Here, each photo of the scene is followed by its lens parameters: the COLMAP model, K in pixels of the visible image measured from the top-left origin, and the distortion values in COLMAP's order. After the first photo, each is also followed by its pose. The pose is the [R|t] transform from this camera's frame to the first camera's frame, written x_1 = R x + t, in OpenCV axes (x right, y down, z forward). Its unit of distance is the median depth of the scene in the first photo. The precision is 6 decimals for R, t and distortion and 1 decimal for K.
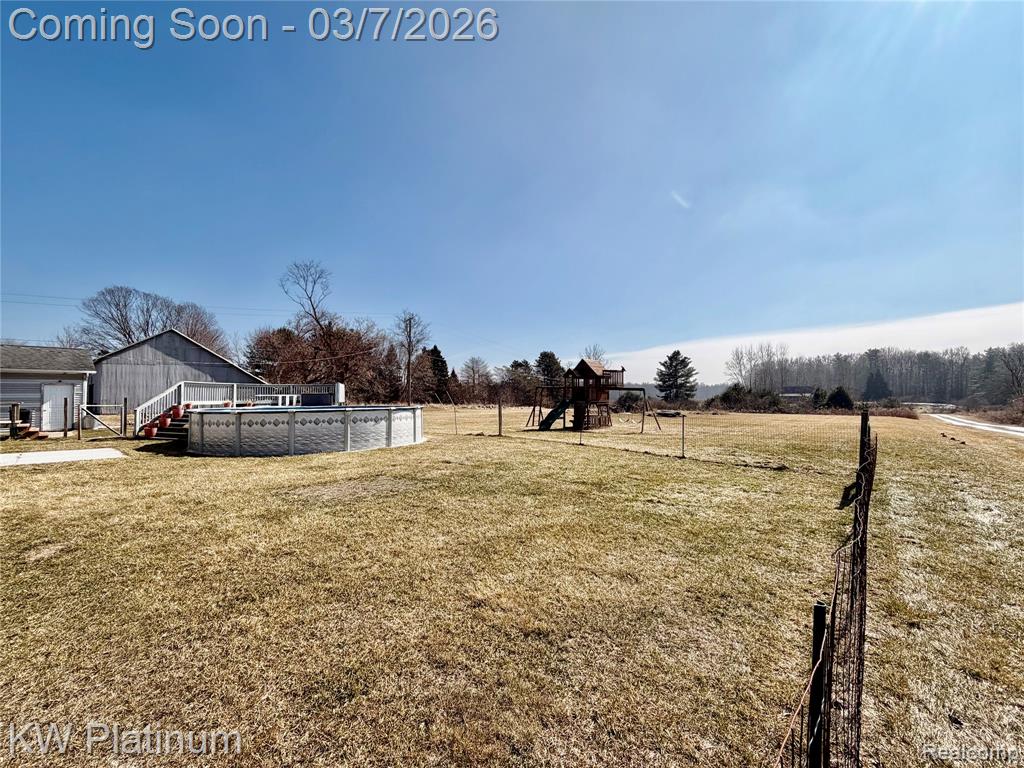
lens RADIAL K [[428.5, 0, 512.4], [0, 428.5, 387.8], [0, 0, 1]] dist [0.005076, 0.000632]
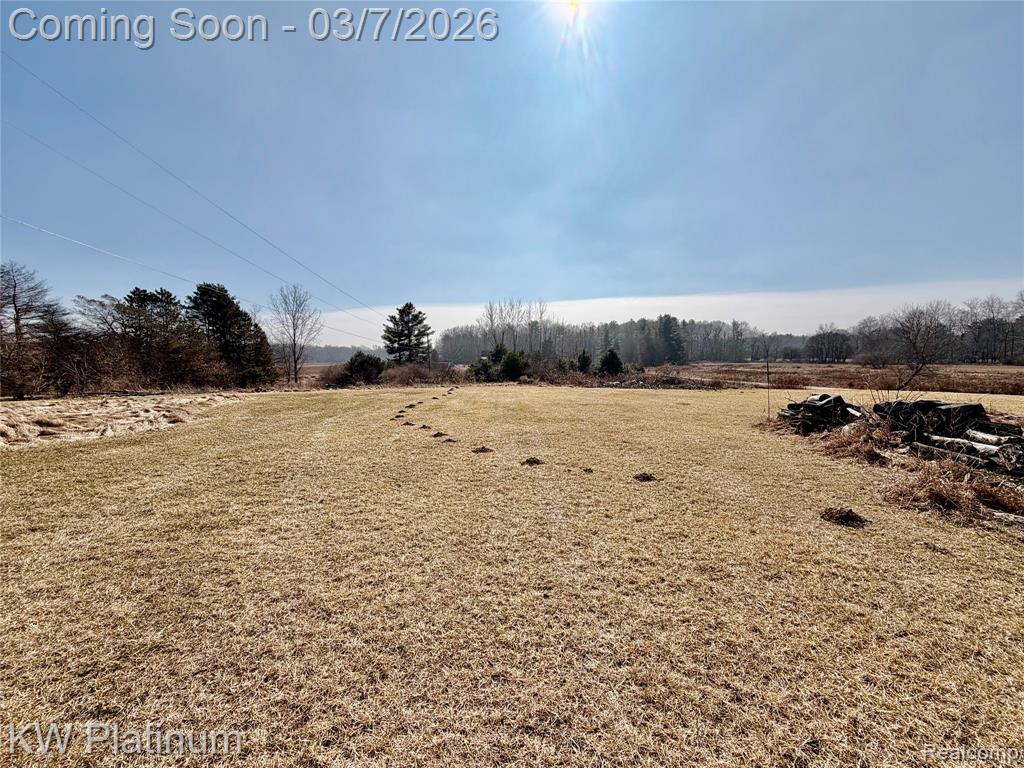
lens RADIAL K [[428.5, 0, 513.4], [0, 428.5, 381.9], [0, 0, 1]] dist [0.005076, 0.000632]
pose [[0.760287, -0.029944, 0.648896, 0.153168], [-0.019077, 0.997477, 0.068382, 0.039773], [-0.649307, -0.064369, 0.757798, 5.051159]]
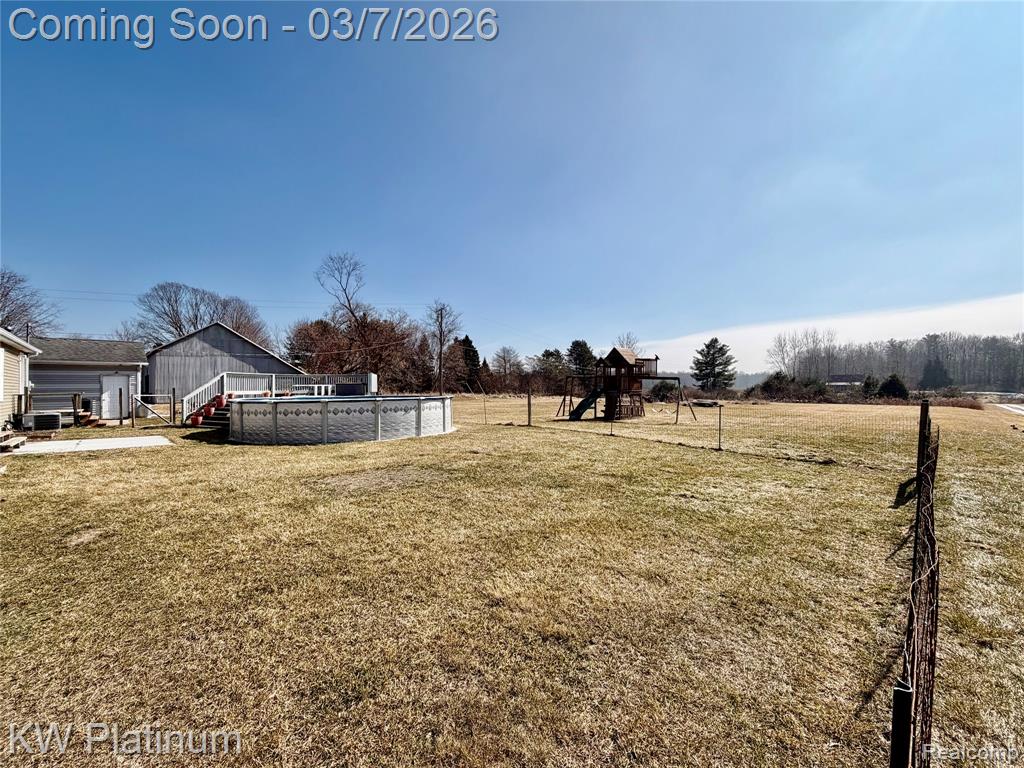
lens RADIAL K [[428.5, 0, 513.5], [0, 428.5, 388.1], [0, 0, 1]] dist [0.005076, 0.000632]
pose [[0.997414, -0.001480, -0.071857, 0.016450], [0.003298, 0.999677, 0.025192, -0.000674], [0.071796, -0.025364, 0.997097, 0.032958]]
